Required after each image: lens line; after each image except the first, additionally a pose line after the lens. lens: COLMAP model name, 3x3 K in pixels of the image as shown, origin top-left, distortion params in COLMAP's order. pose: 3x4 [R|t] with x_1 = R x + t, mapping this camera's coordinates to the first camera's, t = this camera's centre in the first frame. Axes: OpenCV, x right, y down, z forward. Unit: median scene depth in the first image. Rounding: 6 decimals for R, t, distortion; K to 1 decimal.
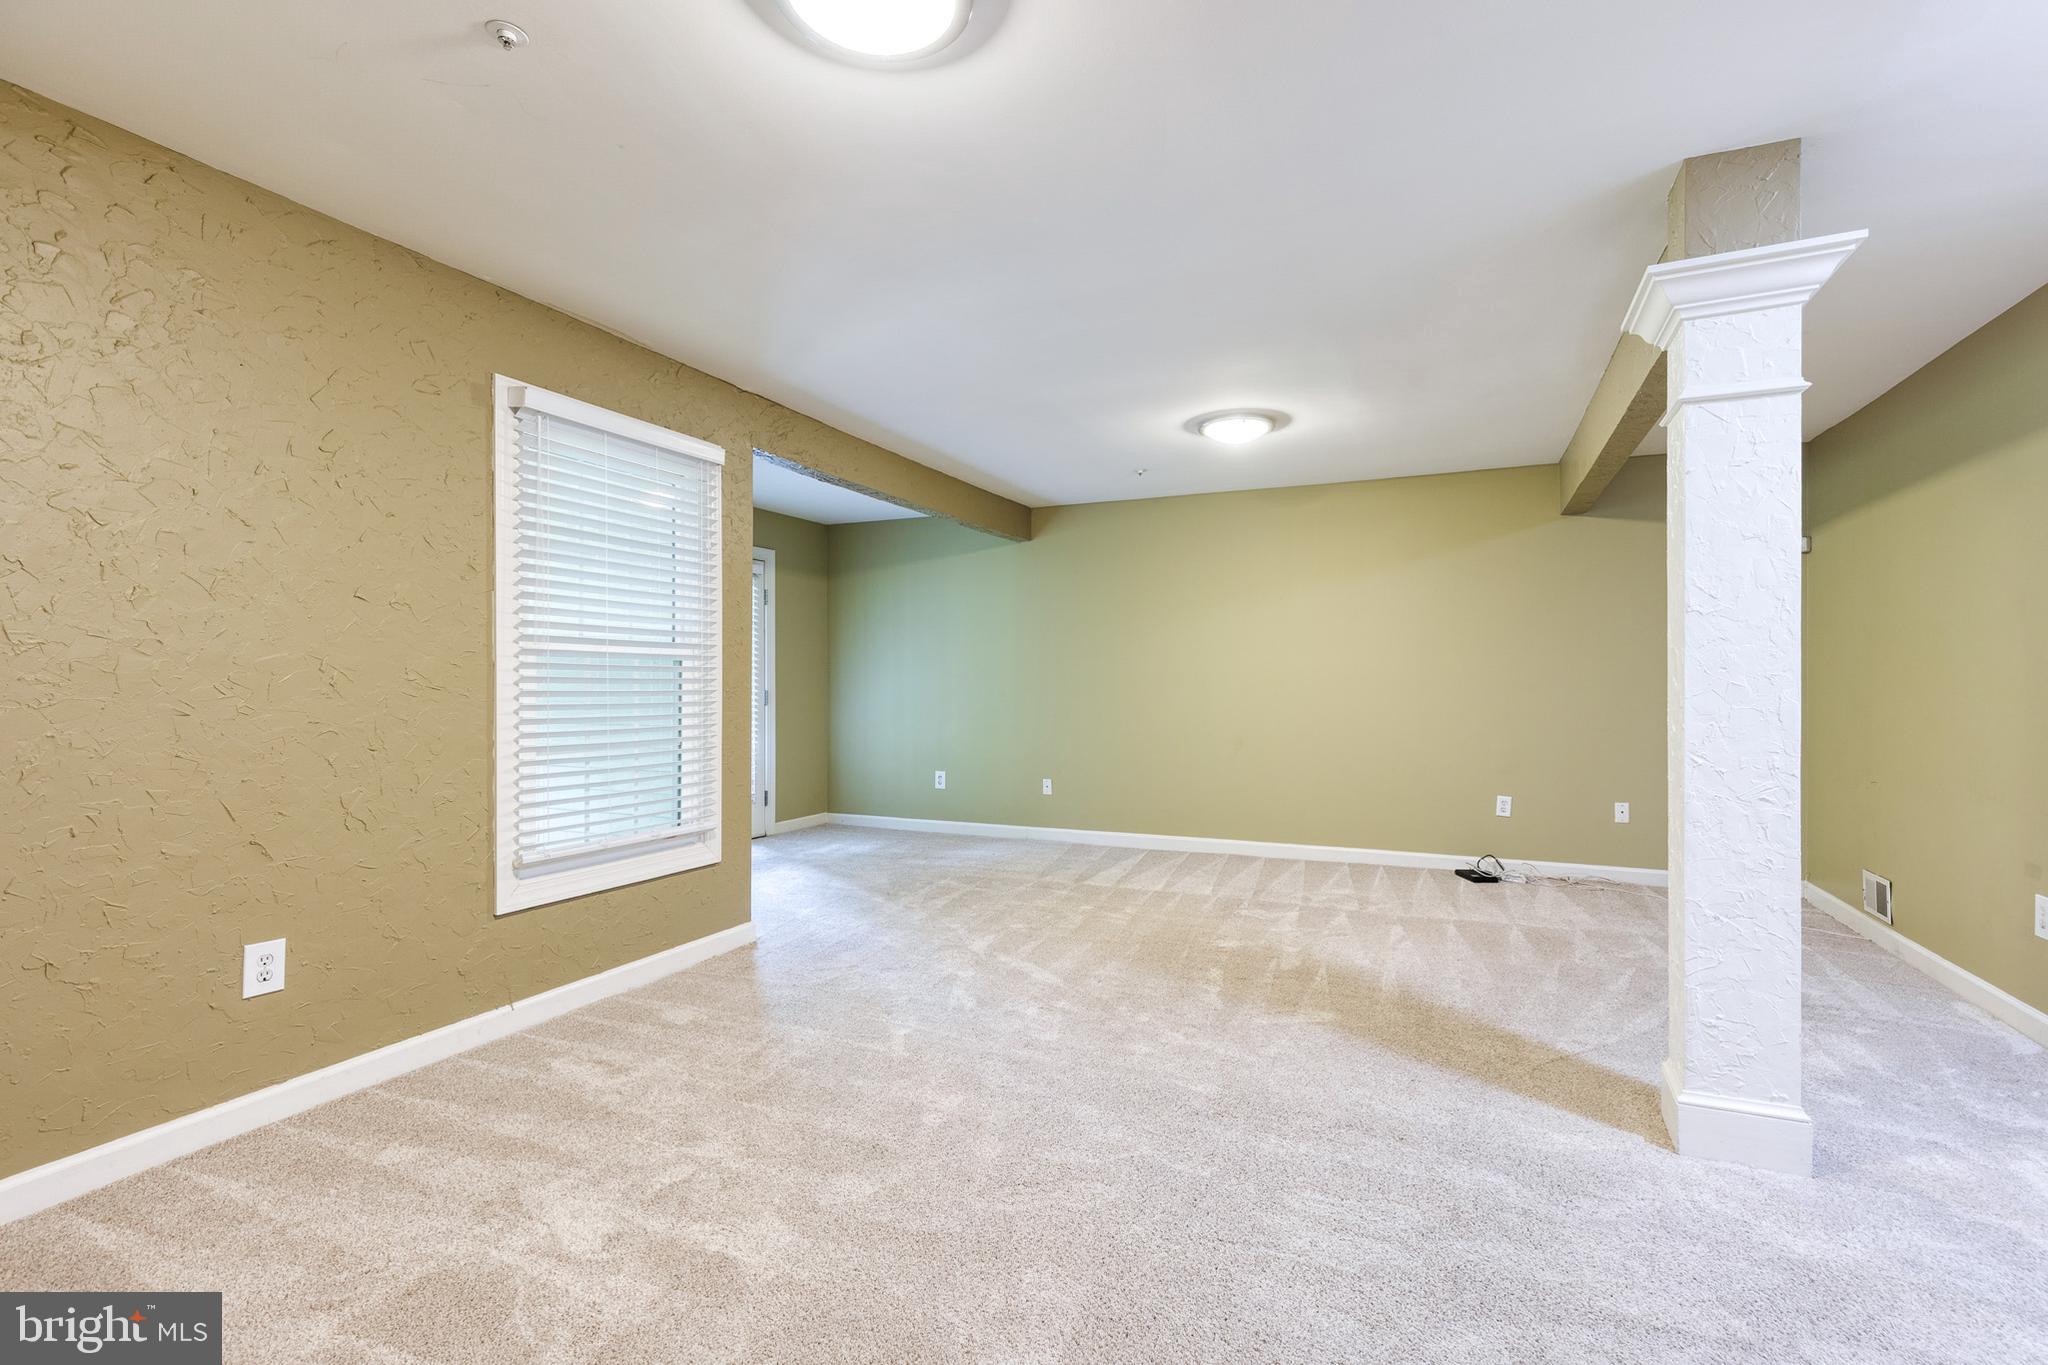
lens RADIAL K [[917.0, 0, 1044.1], [0, 917.0, 683.8], [0, 0, 1]] dist [0.006846, -0.000255]
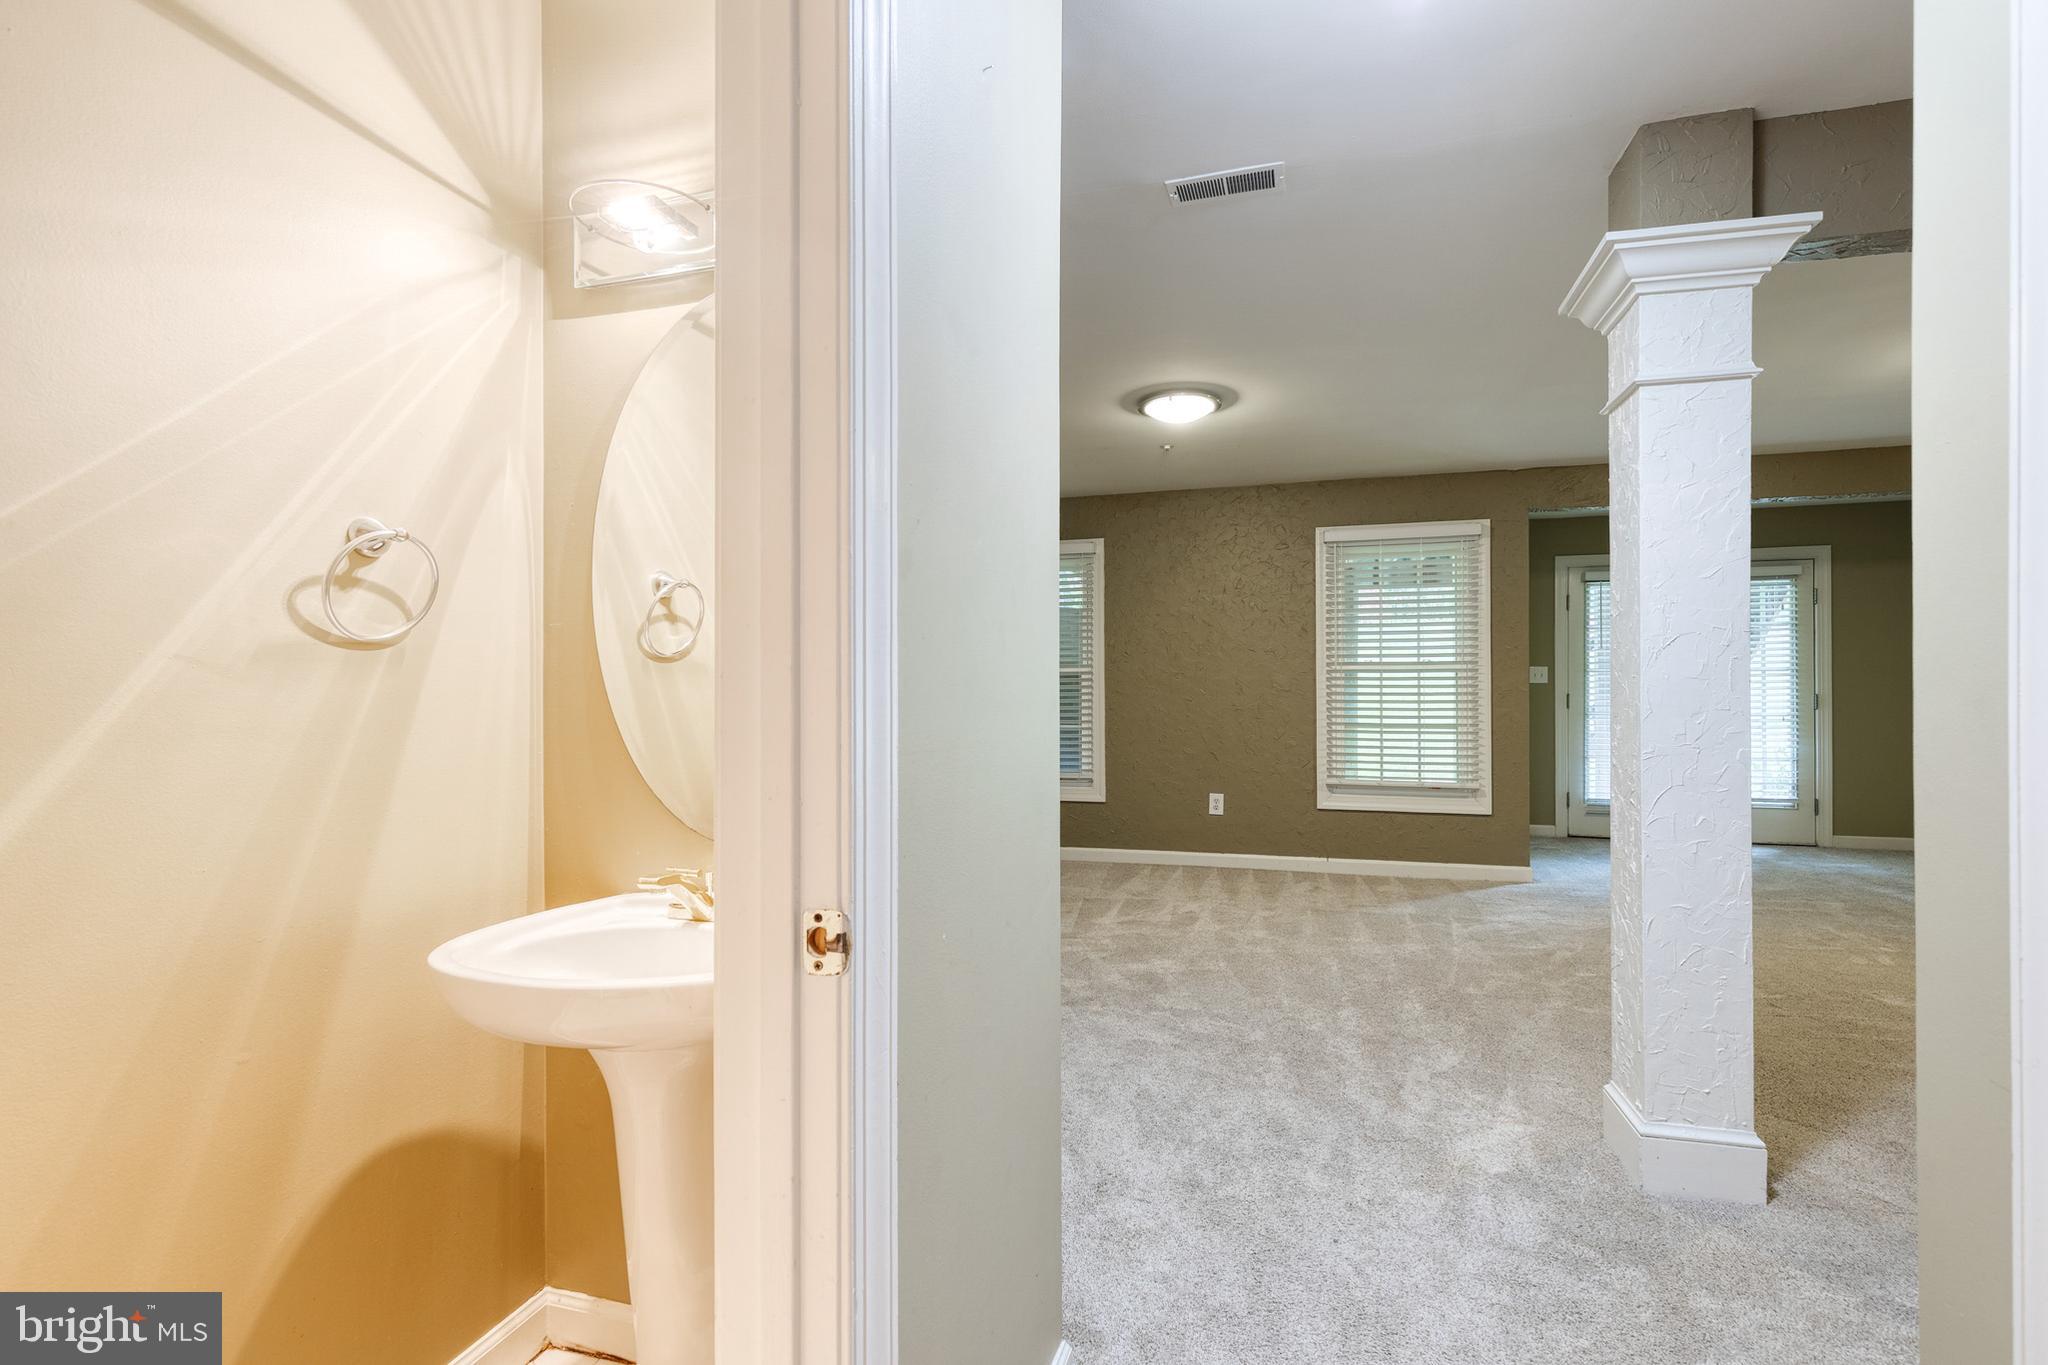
lens RADIAL K [[917.0, 0, 1044.1], [0, 917.0, 683.8], [0, 0, 1]] dist [0.006846, -0.000255]
pose [[0.137532, -0.005651, -0.990481, 1.218496], [0.001928, 0.999983, -0.005438, -0.000714], [0.990495, -0.001161, 0.137541, 0.168747]]
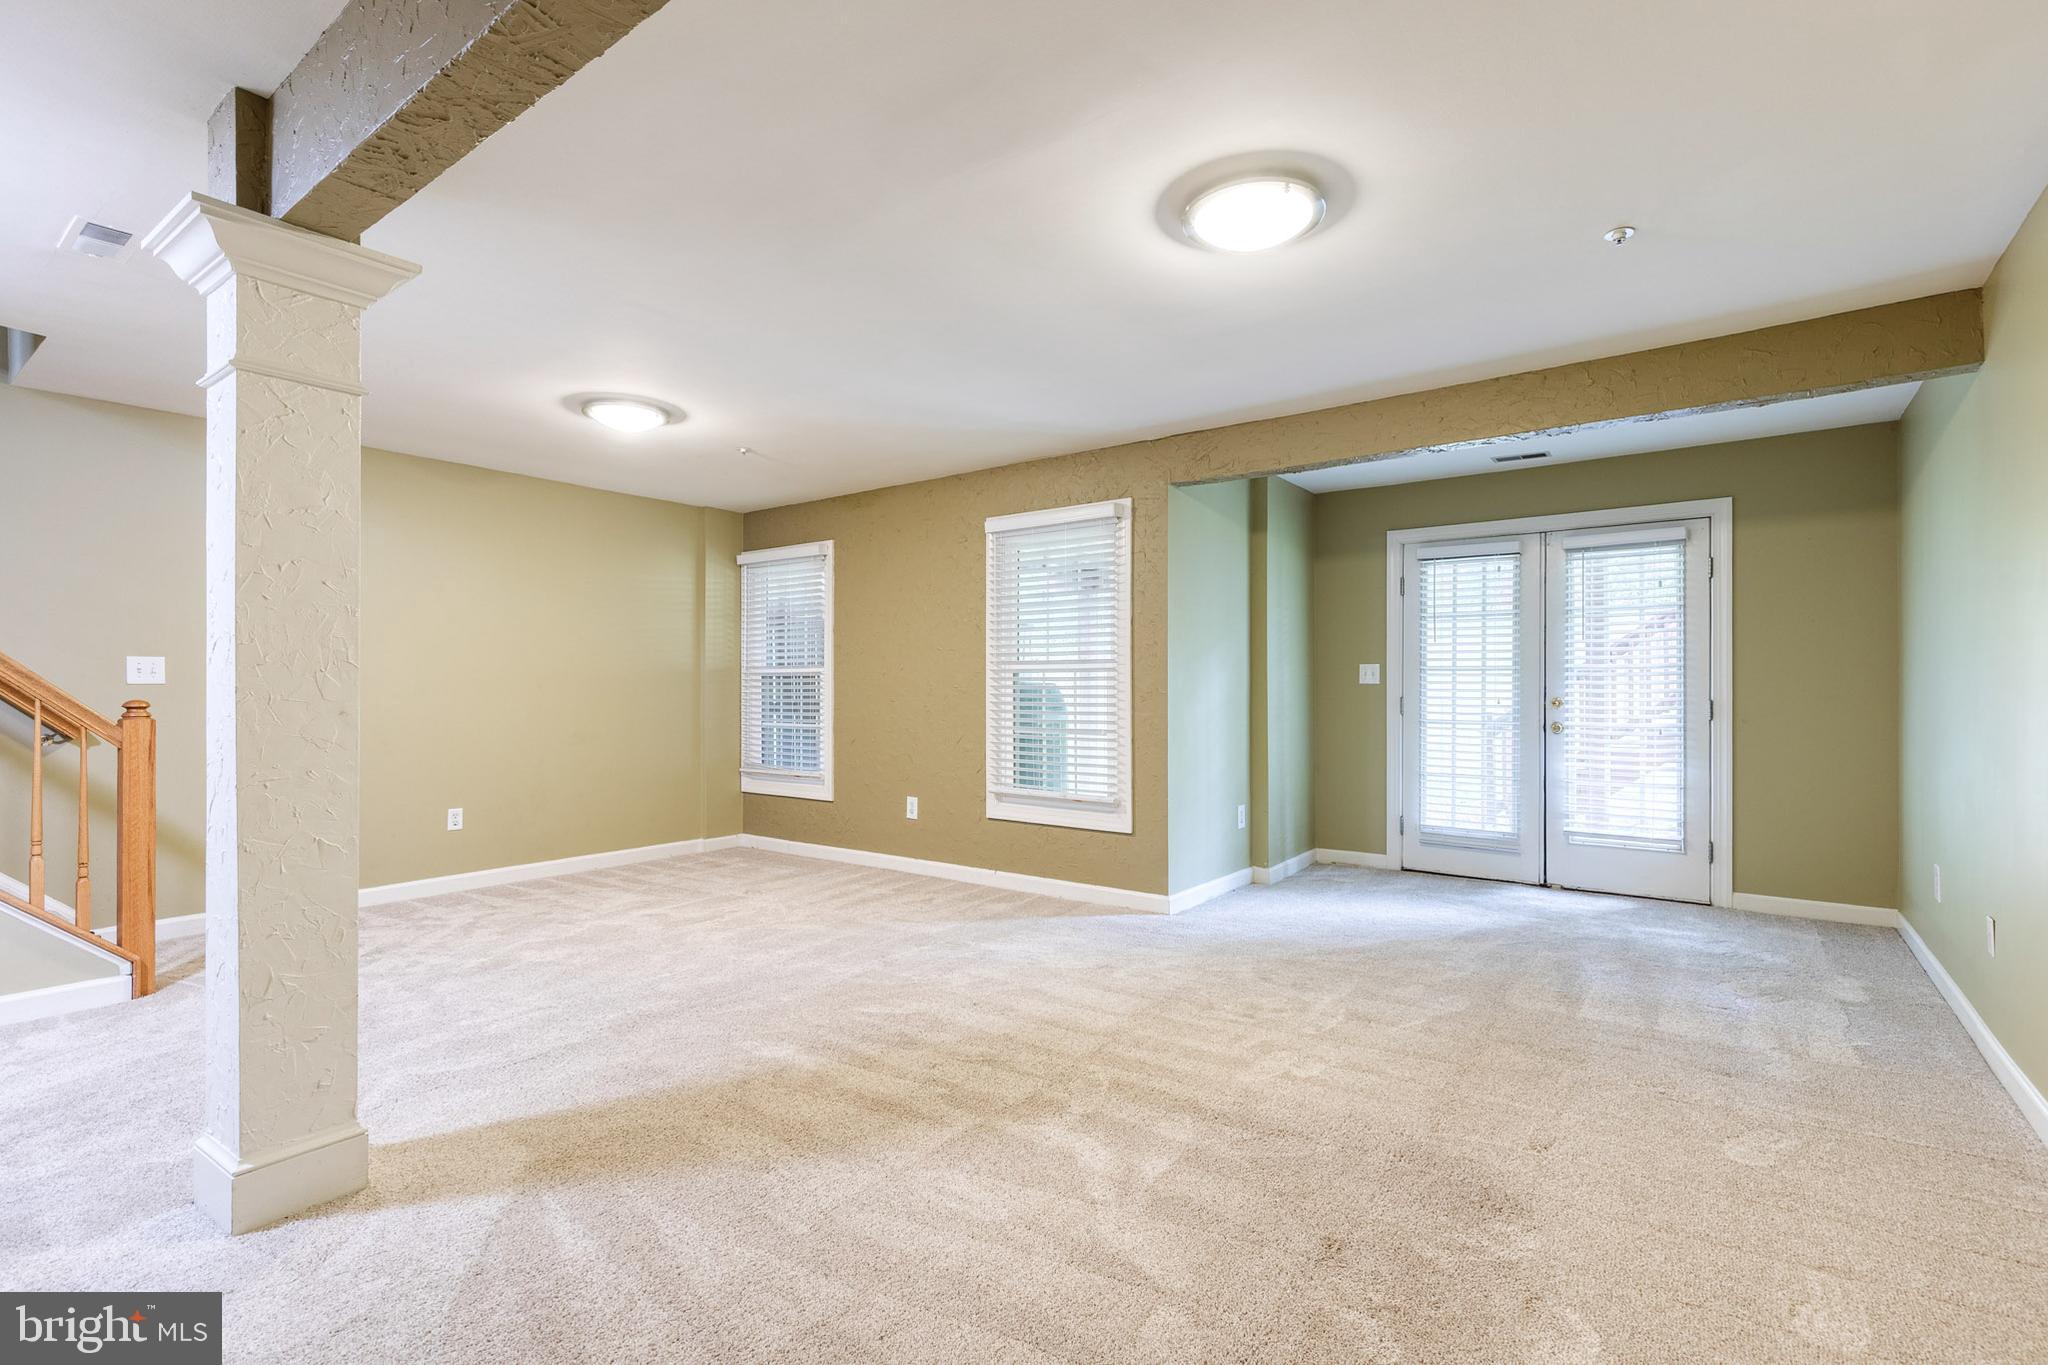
lens RADIAL K [[917.0, 0, 1044.1], [0, 917.0, 683.8], [0, 0, 1]] dist [0.006846, -0.000255]
pose [[-0.211807, -0.001456, -0.977310, 1.132396], [-0.001078, 0.999999, -0.001256, -0.009370], [0.977311, 0.000788, -0.211808, 1.479179]]
